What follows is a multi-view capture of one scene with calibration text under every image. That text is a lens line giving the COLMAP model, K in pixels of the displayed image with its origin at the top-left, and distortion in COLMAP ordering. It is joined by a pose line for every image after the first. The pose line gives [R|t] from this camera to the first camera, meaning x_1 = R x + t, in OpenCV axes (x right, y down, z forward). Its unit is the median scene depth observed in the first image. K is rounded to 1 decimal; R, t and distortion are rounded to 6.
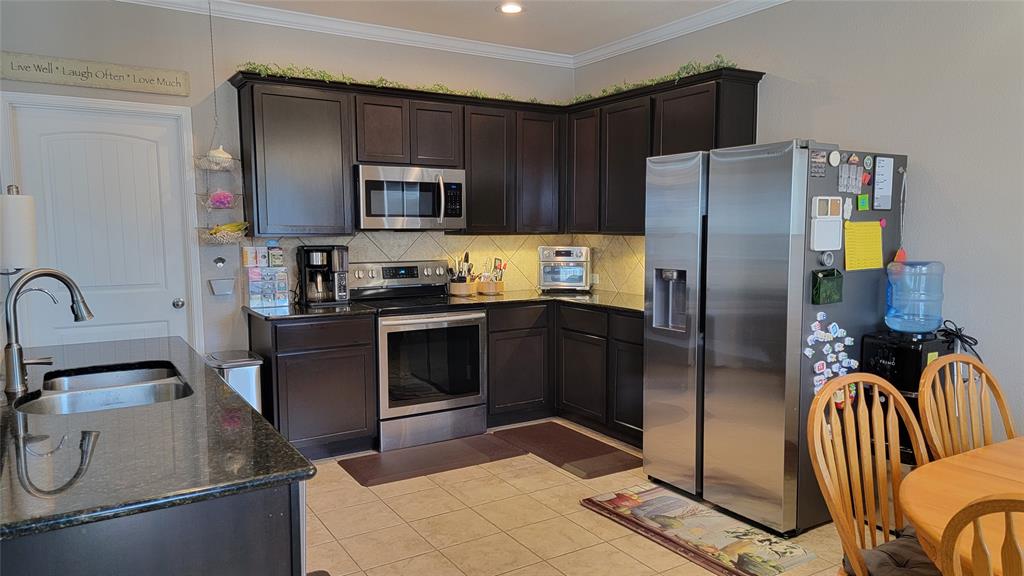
lens RADIAL K [[710.5, 0, 519.5], [0, 710.5, 290.5], [0, 0, 1]] dist [0.081327, -0.062928]
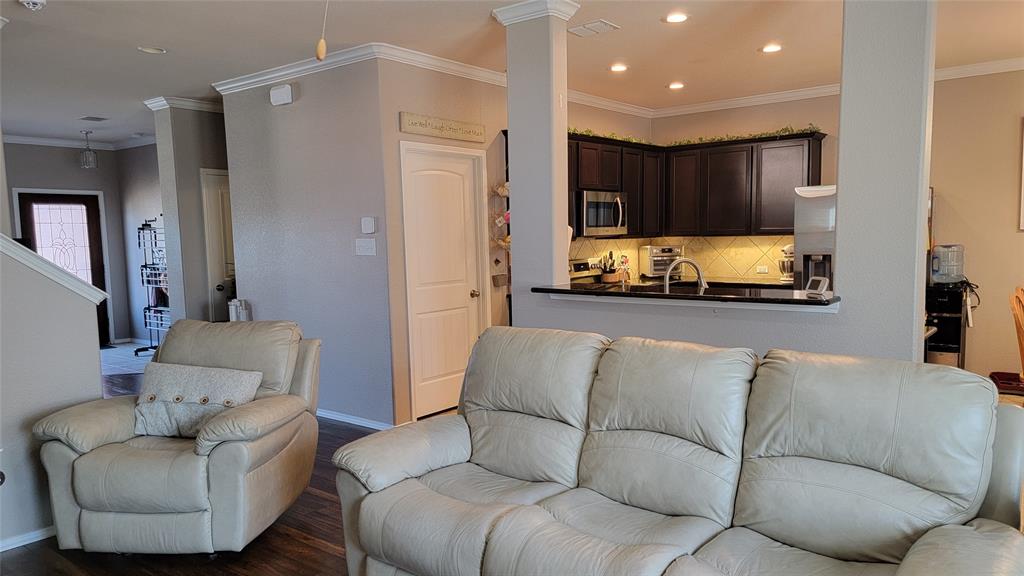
lens RADIAL K [[710.5, 0, 516.3], [0, 710.5, 307.5], [0, 0, 1]] dist [0.081327, -0.062928]
pose [[0.942004, -0.054722, 0.331109, -0.902077], [0.050031, 0.998490, 0.022682, 0.018617], [-0.331851, -0.004801, 0.943320, -0.320001]]
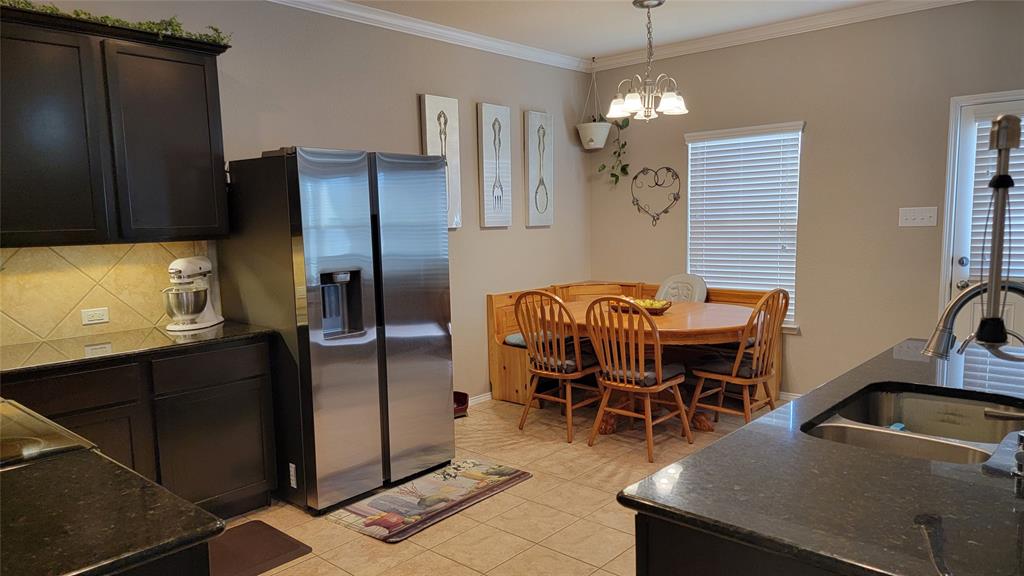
lens RADIAL K [[710.5, 0, 517.0], [0, 710.5, 296.9], [0, 0, 1]] dist [0.081327, -0.062928]
pose [[-0.282037, -0.102604, 0.953901, -0.663278], [0.109764, 0.984285, 0.138326, -0.089453], [-0.953104, 0.143717, -0.266343, 0.912652]]
